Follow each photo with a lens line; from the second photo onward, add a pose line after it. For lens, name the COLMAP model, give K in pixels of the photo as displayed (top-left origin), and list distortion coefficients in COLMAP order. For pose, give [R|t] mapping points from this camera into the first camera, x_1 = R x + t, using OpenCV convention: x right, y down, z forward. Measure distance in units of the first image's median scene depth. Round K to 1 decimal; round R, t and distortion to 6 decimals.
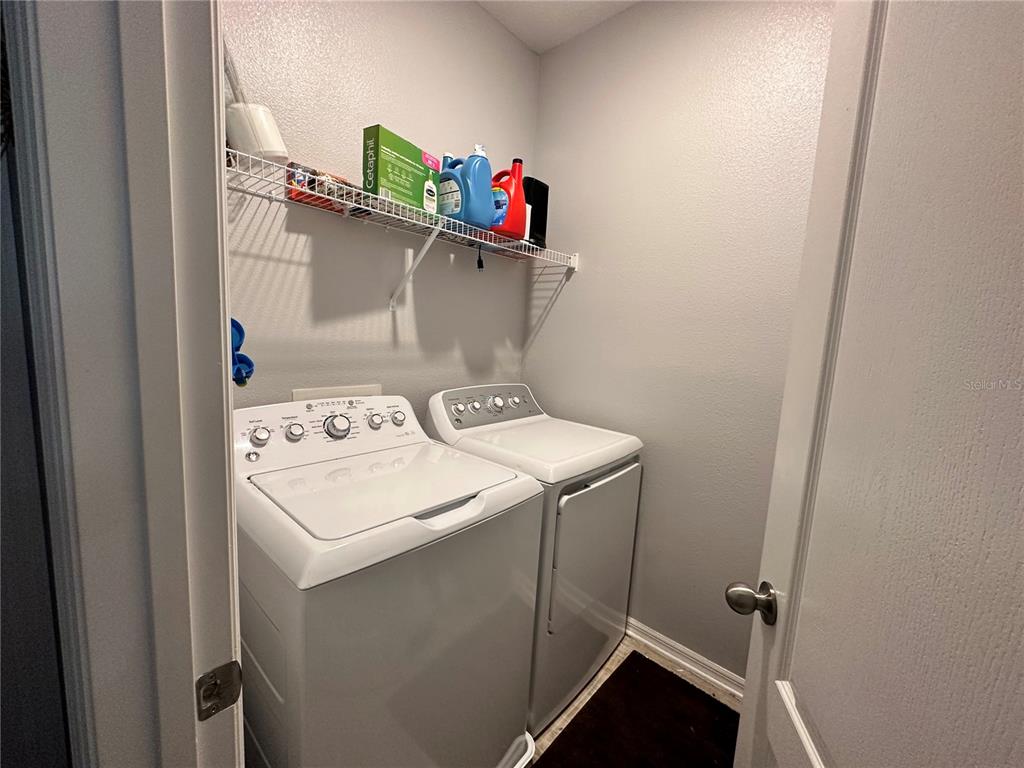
lens RADIAL K [[409.5, 0, 512.3], [0, 409.5, 384.7], [0, 0, 1]] dist [-0.002086, 0.000807]
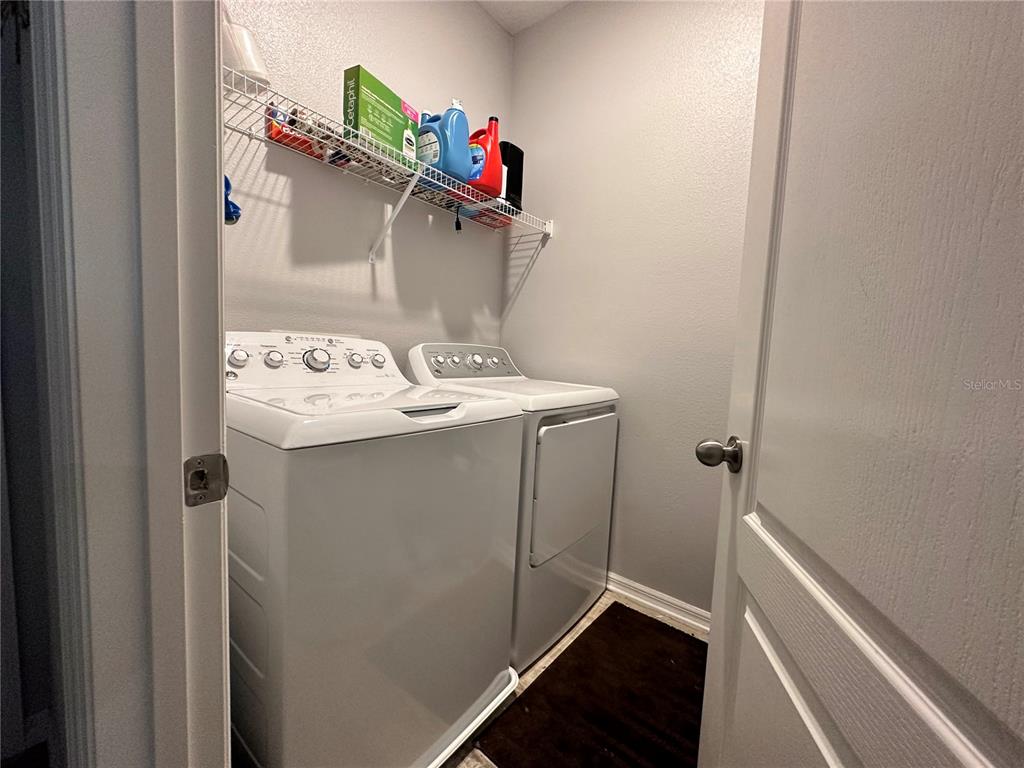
lens RADIAL K [[409.5, 0, 512.2], [0, 409.5, 384.6], [0, 0, 1]] dist [-0.002086, 0.000807]
pose [[0.998491, -0.012237, 0.053540, -0.003880], [0.014321, 0.999147, -0.038731, 0.180637], [-0.053020, 0.039439, 0.997814, -0.019576]]
